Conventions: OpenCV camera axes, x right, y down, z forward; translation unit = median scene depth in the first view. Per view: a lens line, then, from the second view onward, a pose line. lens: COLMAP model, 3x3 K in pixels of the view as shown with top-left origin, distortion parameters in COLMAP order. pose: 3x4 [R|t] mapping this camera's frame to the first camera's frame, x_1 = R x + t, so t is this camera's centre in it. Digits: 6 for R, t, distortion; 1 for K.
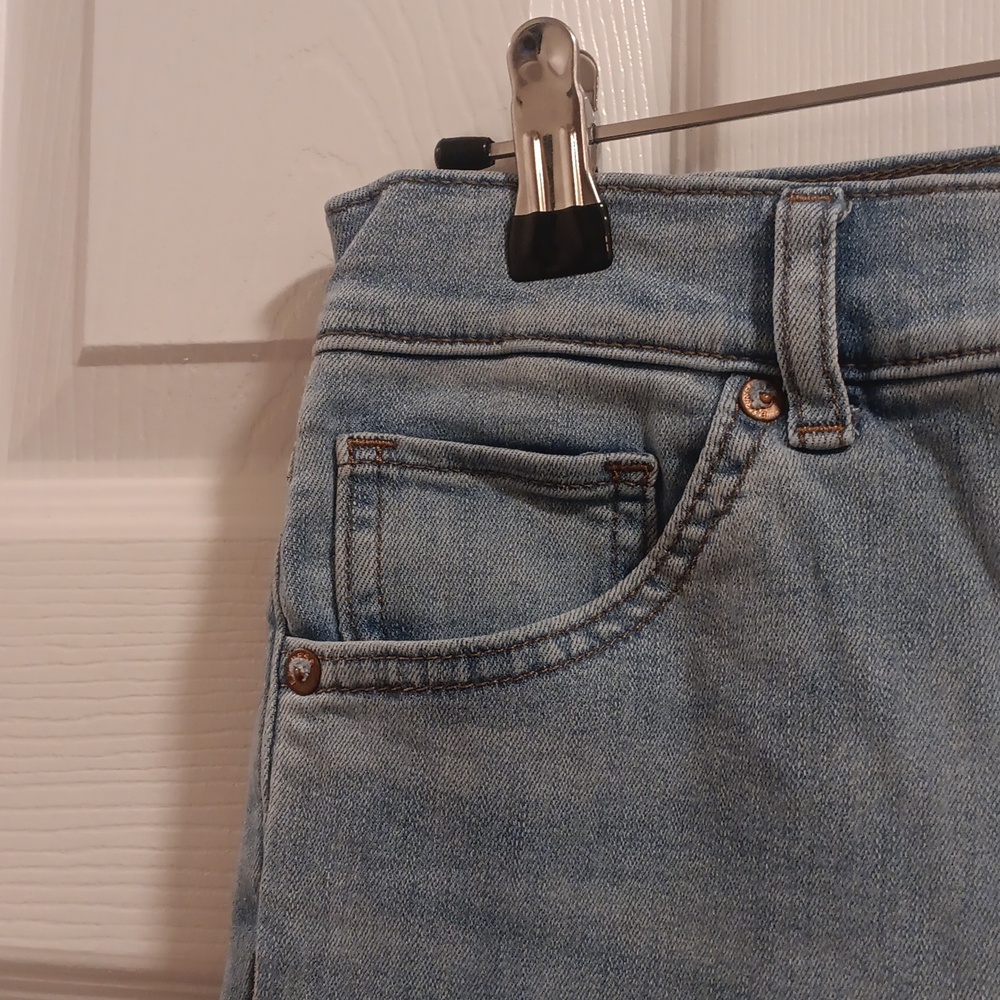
lens RADIAL K [[1507.0, 0, 500.0], [0, 1507.0, 500.0], [0, 0, 1]] dist [0.089698, -0.137779]
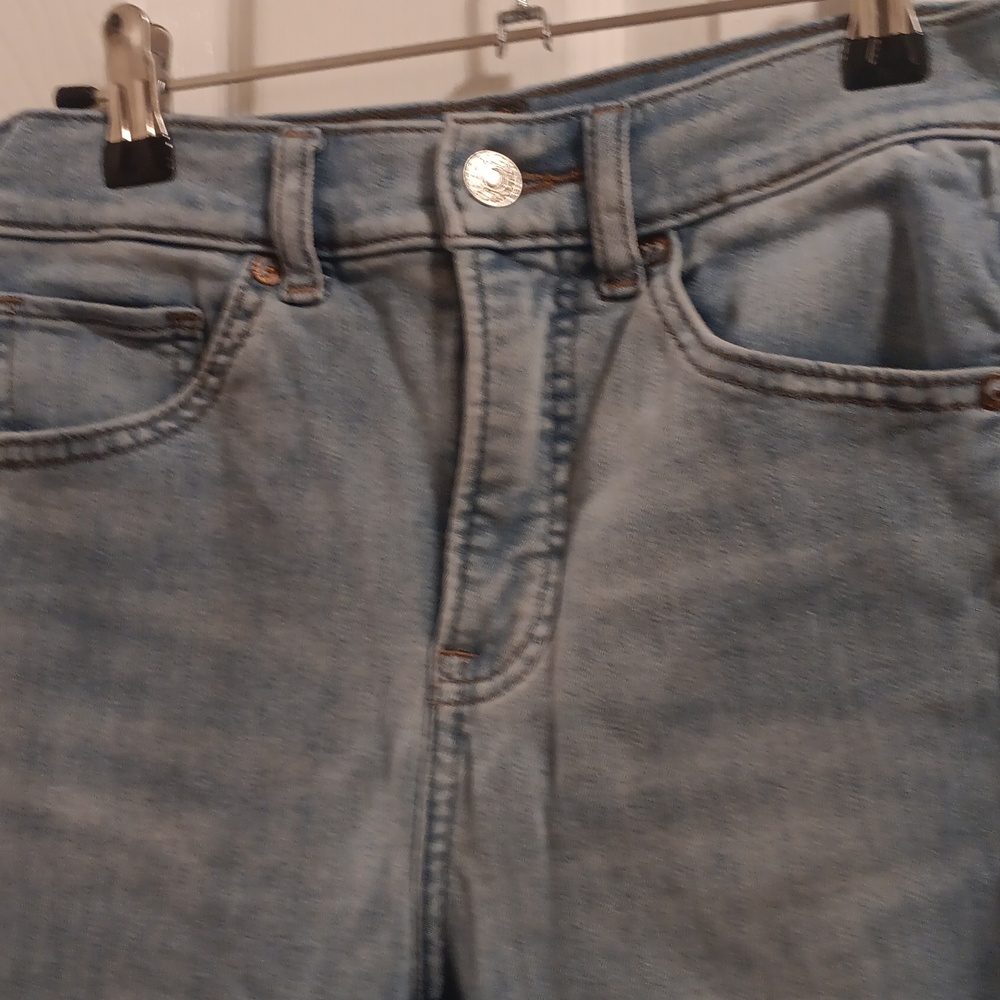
lens RADIAL K [[1507.0, 0, 500.0], [0, 1507.0, 500.0], [0, 0, 1]] dist [0.089698, -0.137779]
pose [[0.996859, -0.006239, 0.078954, 0.282879], [0.002638, 0.998955, 0.045630, 0.092542], [-0.079156, -0.045279, 0.995833, -0.516706]]
